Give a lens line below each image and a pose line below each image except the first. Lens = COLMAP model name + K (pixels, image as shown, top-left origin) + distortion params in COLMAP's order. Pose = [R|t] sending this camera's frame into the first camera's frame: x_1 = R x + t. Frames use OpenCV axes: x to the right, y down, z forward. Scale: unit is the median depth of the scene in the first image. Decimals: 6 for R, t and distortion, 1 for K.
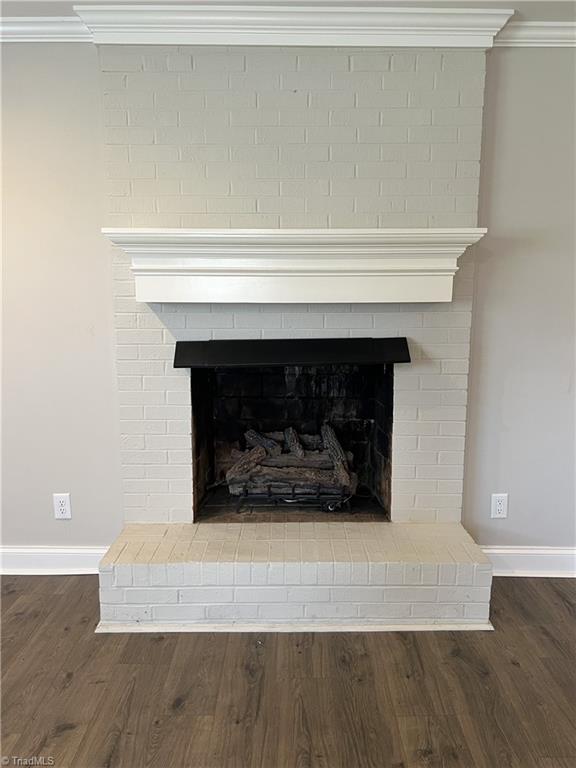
lens RADIAL K [[582.6, 0, 288.6], [0, 582.6, 386.4], [0, 0, 1]] dist [0.007115, 0.000721]
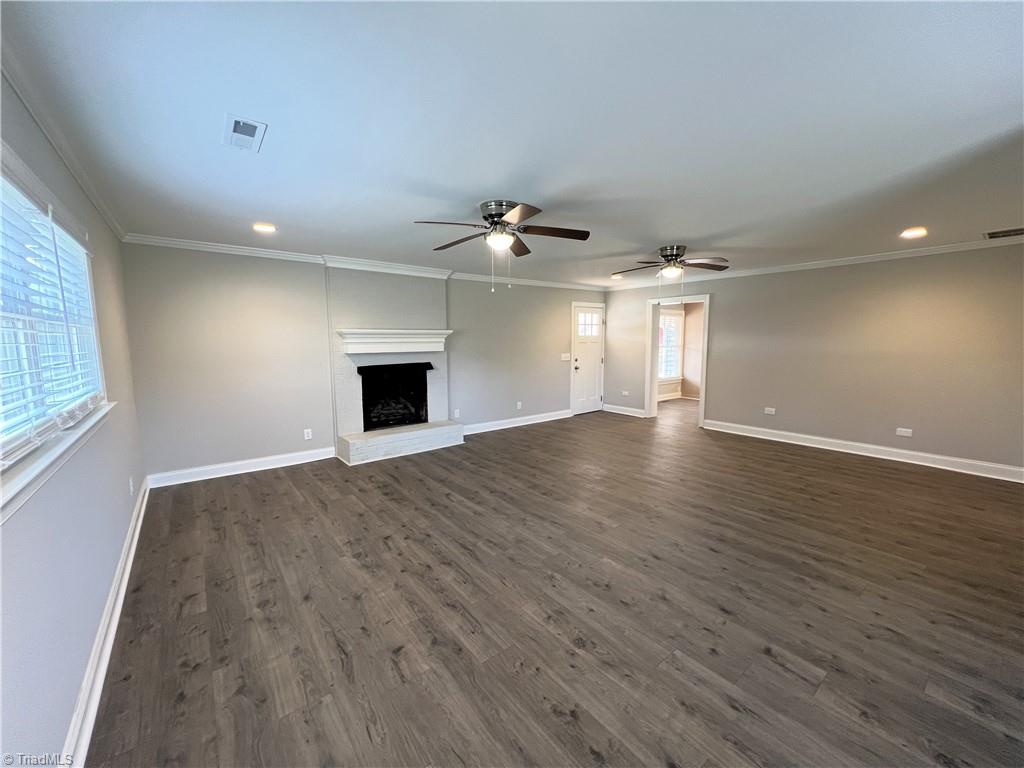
lens RADIAL K [[408.0, 0, 515.1], [0, 408.0, 384.9], [0, 0, 1]] dist [0.001775, 0.000175]
pose [[0.774397, -0.073421, 0.628426, -0.861843], [0.111363, 0.993555, -0.021150, 0.141664], [-0.622823, 0.086362, 0.777582, -1.038019]]
